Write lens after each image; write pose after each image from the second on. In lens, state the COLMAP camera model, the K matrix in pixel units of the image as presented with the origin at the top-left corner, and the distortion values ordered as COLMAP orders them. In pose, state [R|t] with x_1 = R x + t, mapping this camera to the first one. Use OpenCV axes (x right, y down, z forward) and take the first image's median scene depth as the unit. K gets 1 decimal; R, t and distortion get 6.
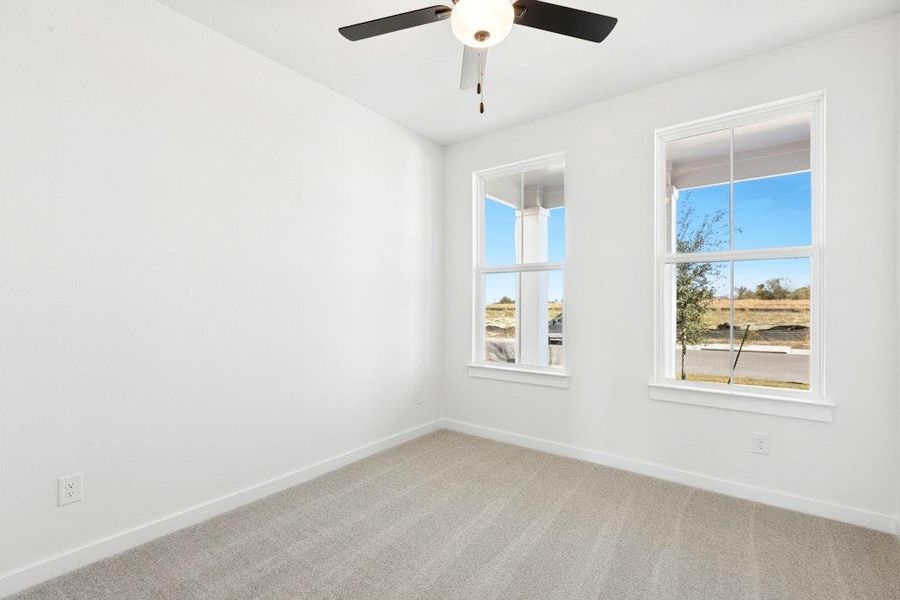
lens RADIAL K [[415.8, 0, 450.0], [0, 415.8, 300.0], [0, 0, 1]] dist [0.000851, -0.000339]
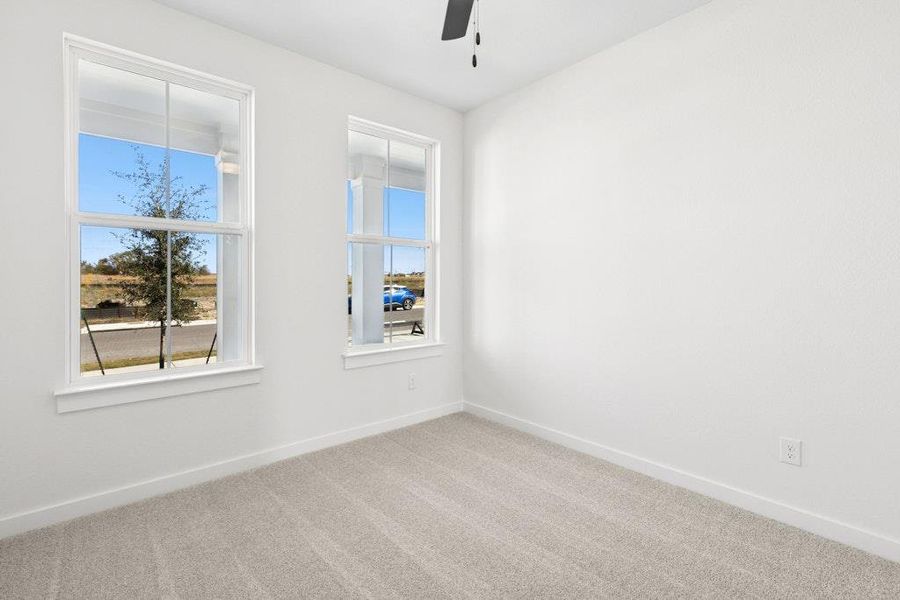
lens RADIAL K [[423.4, 0, 452.6], [0, 423.4, 281.6], [0, 0, 1]] dist [0.001346, -0.000030]
pose [[0.184664, -0.004331, 0.982792, -0.429127], [-0.009549, 0.999935, 0.006201, 0.007790], [-0.982755, -0.010530, 0.184610, 0.450840]]
